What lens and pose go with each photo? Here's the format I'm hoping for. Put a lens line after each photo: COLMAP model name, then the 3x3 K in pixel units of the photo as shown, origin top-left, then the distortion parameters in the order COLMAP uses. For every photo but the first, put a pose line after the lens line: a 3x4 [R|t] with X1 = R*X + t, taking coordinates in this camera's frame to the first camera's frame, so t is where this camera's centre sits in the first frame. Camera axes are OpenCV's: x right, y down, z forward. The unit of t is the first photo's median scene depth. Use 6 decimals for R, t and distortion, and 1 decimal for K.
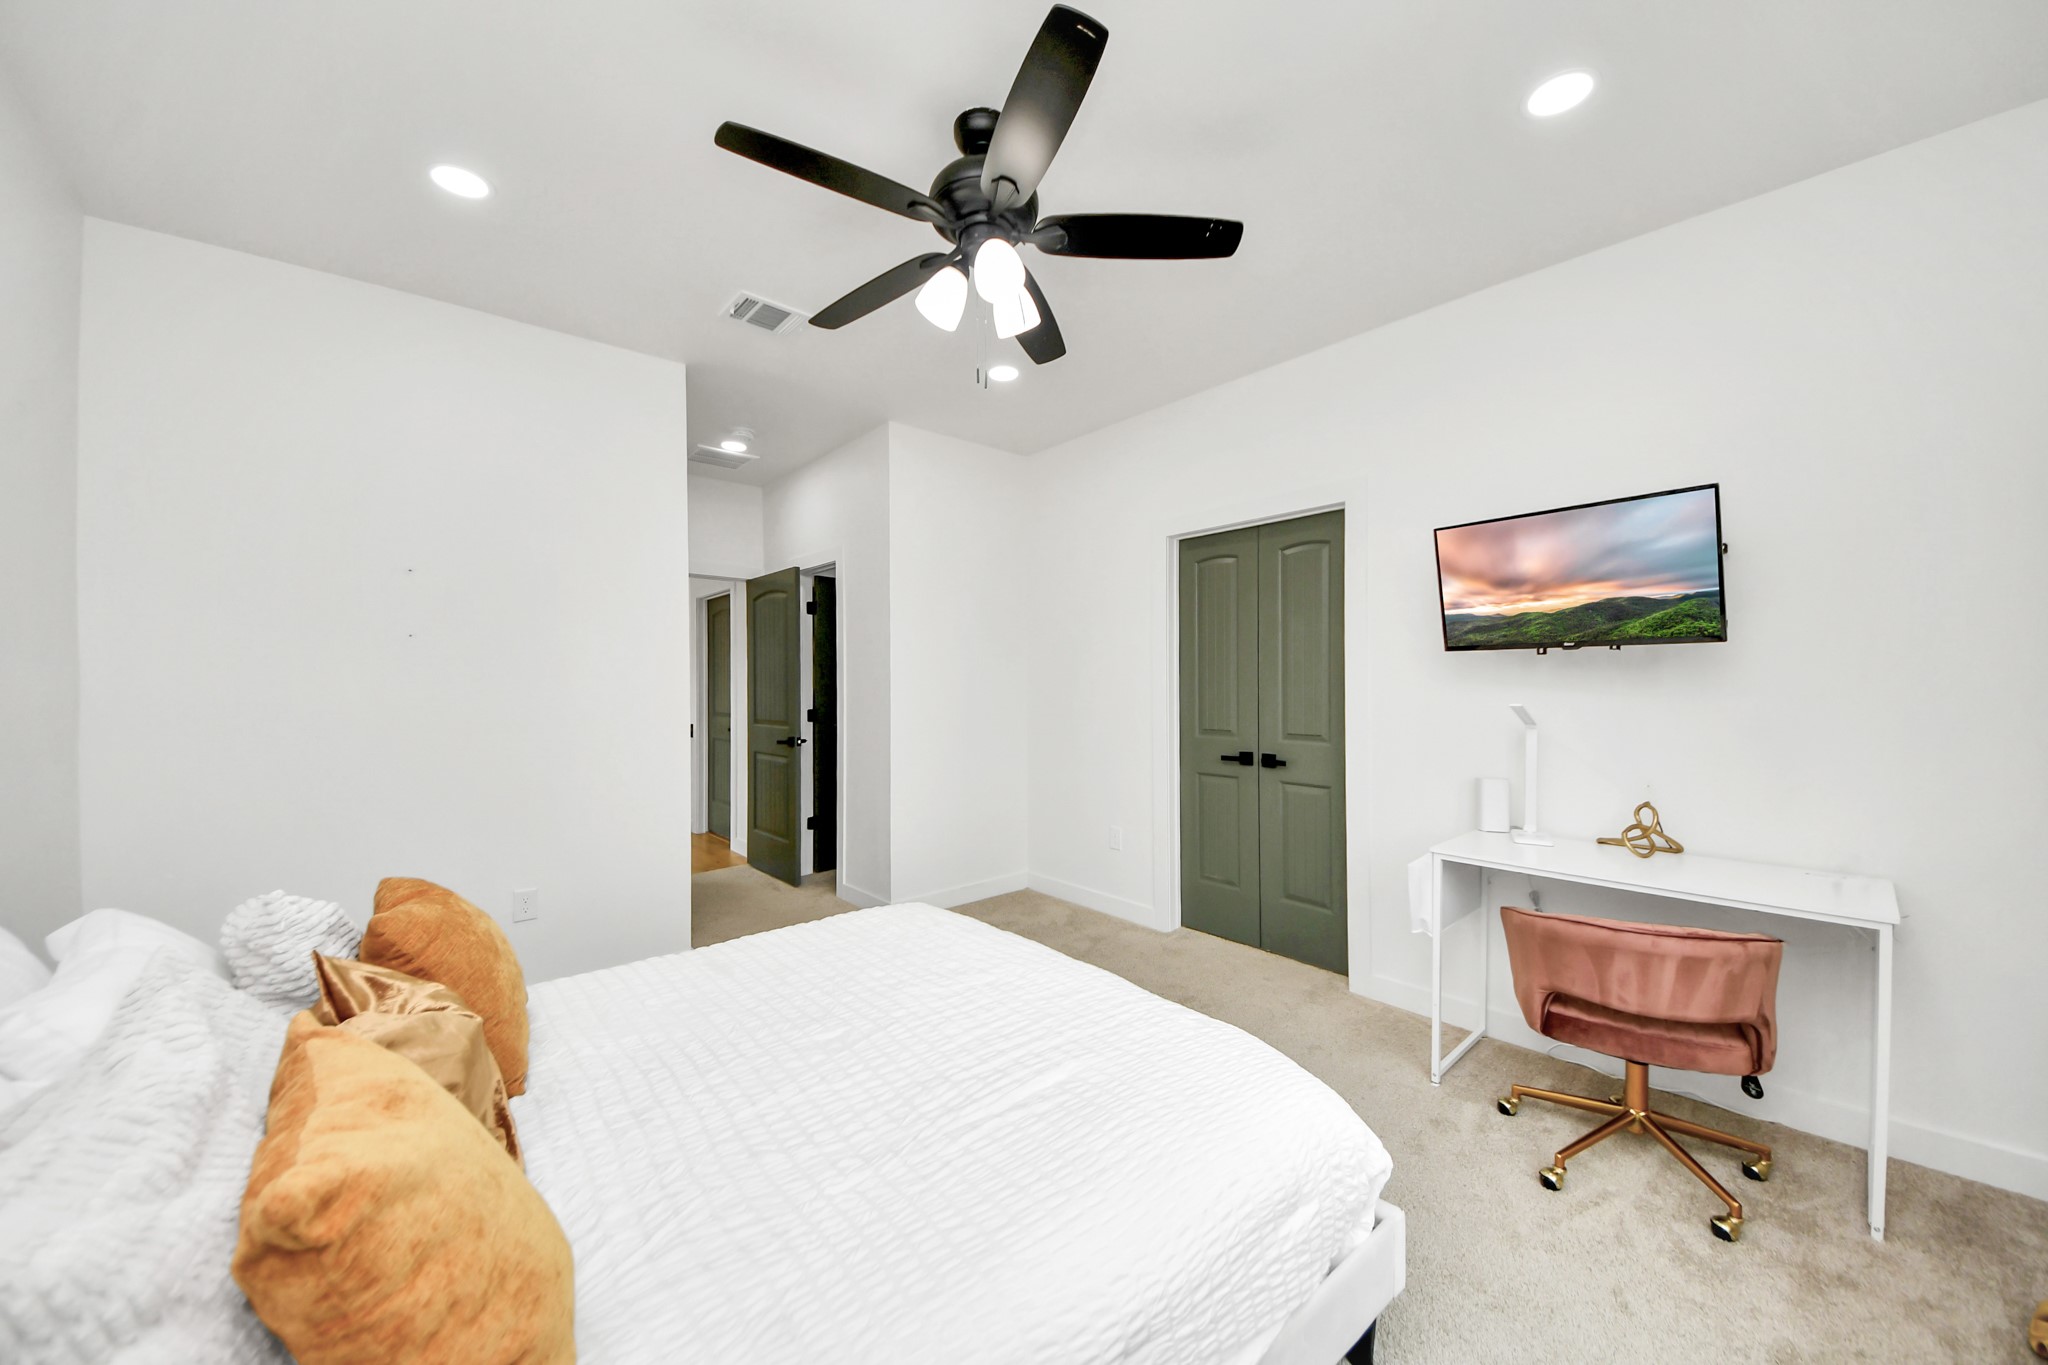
lens RADIAL K [[757.8, 0, 1019.7], [0, 757.8, 685.7], [0, 0, 1]] dist [0.000132, 0.000000]
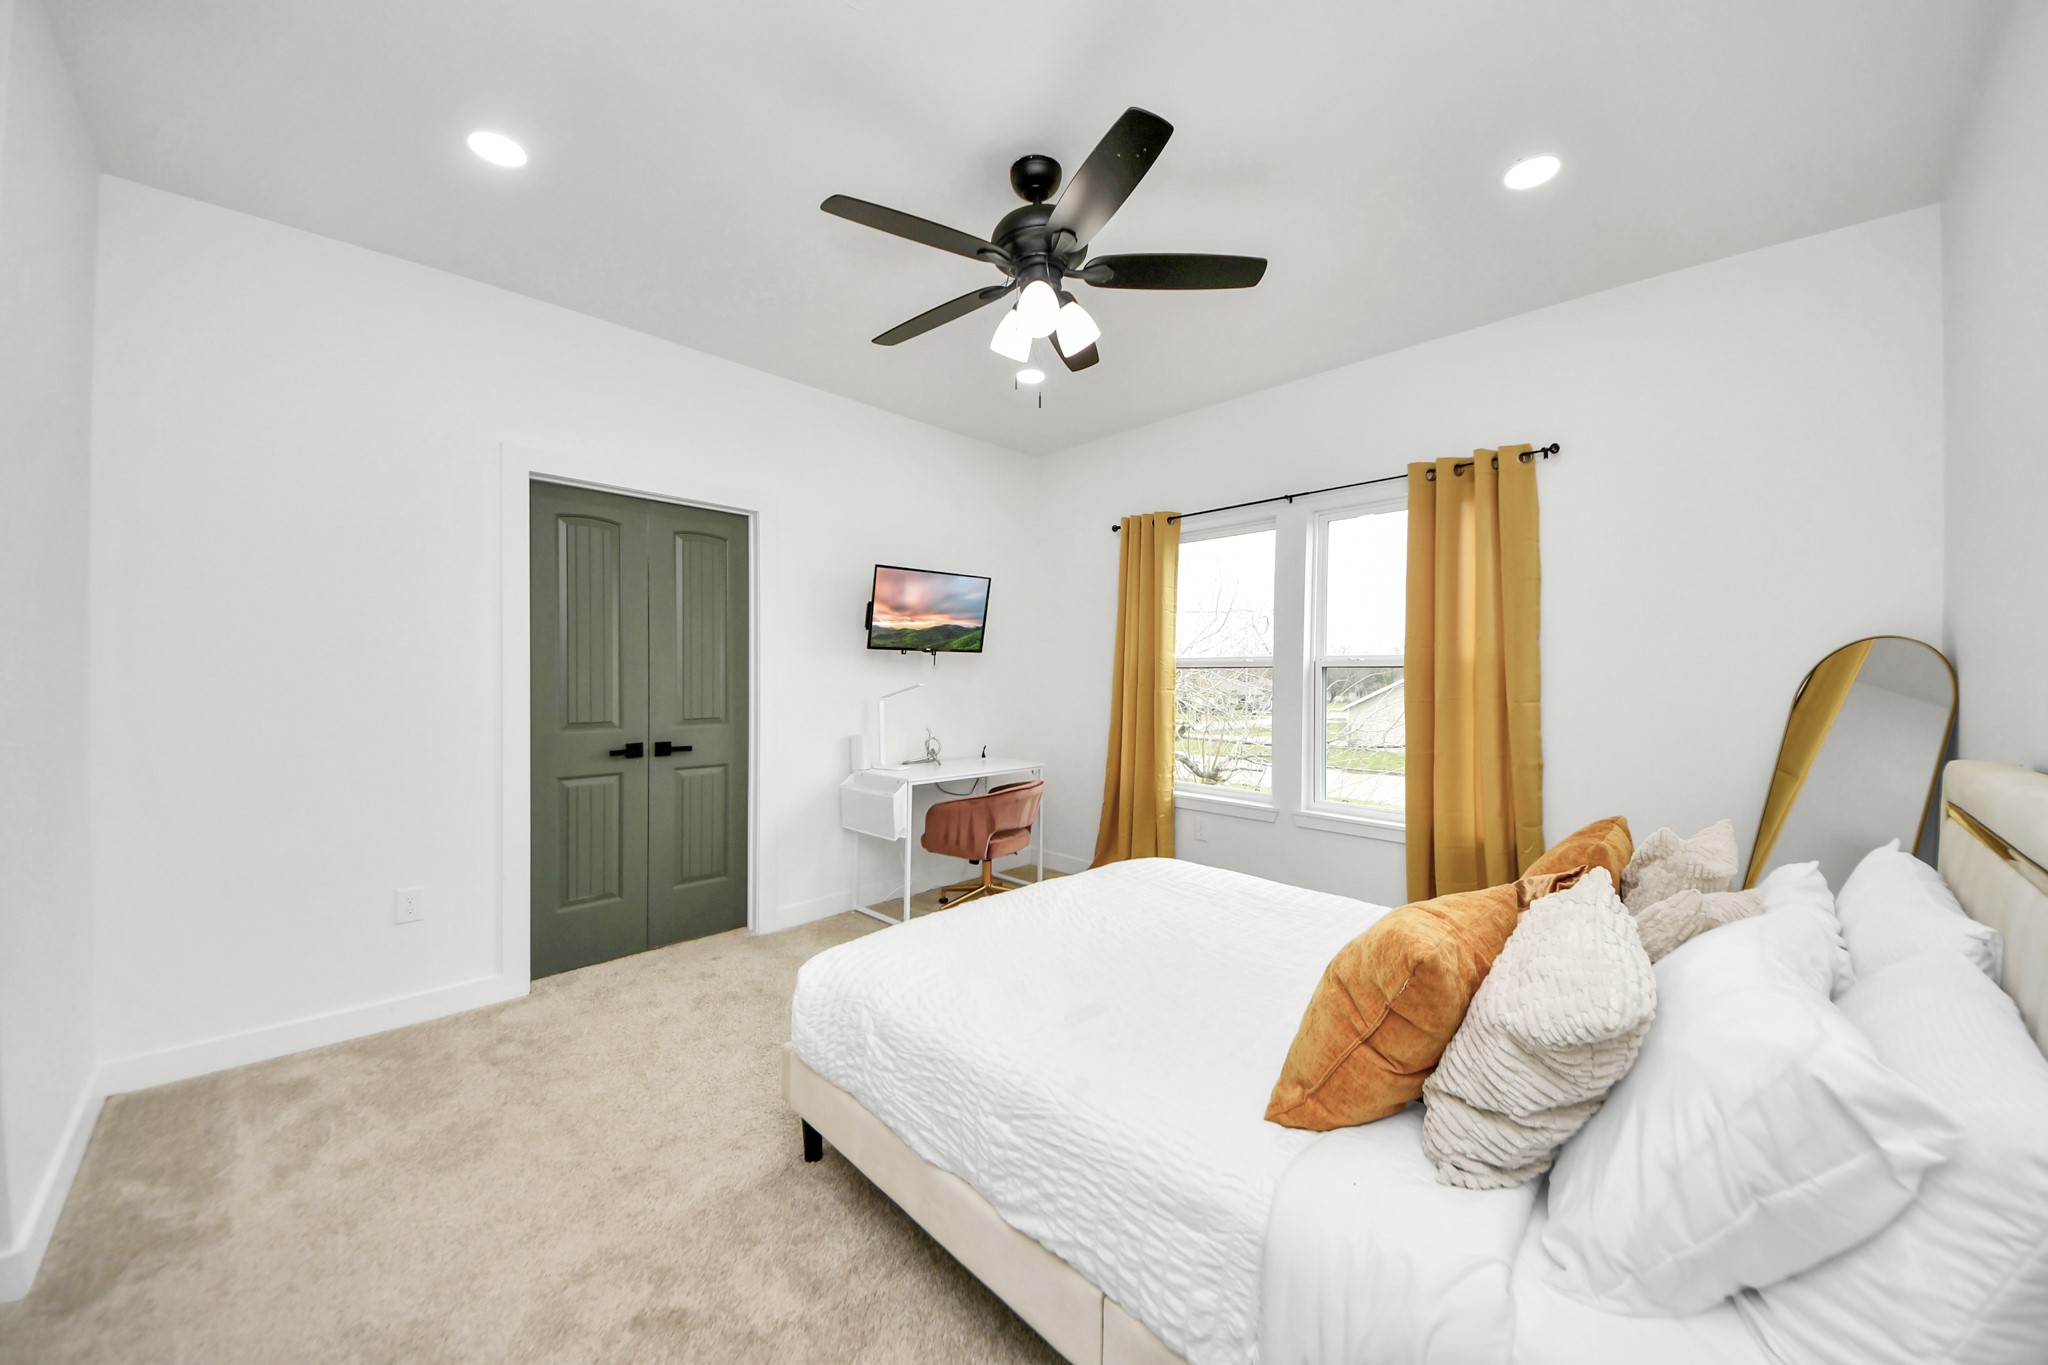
lens RADIAL K [[740.6, 0, 1003.8], [0, 740.6, 680.2], [0, 0, 1]] dist [0.013377, -0.017237]
pose [[-0.098558, -0.000748, 0.995131, -0.709069], [-0.001626, 0.999999, 0.000591, 0.010586], [-0.995130, -0.001560, -0.098559, 0.712412]]
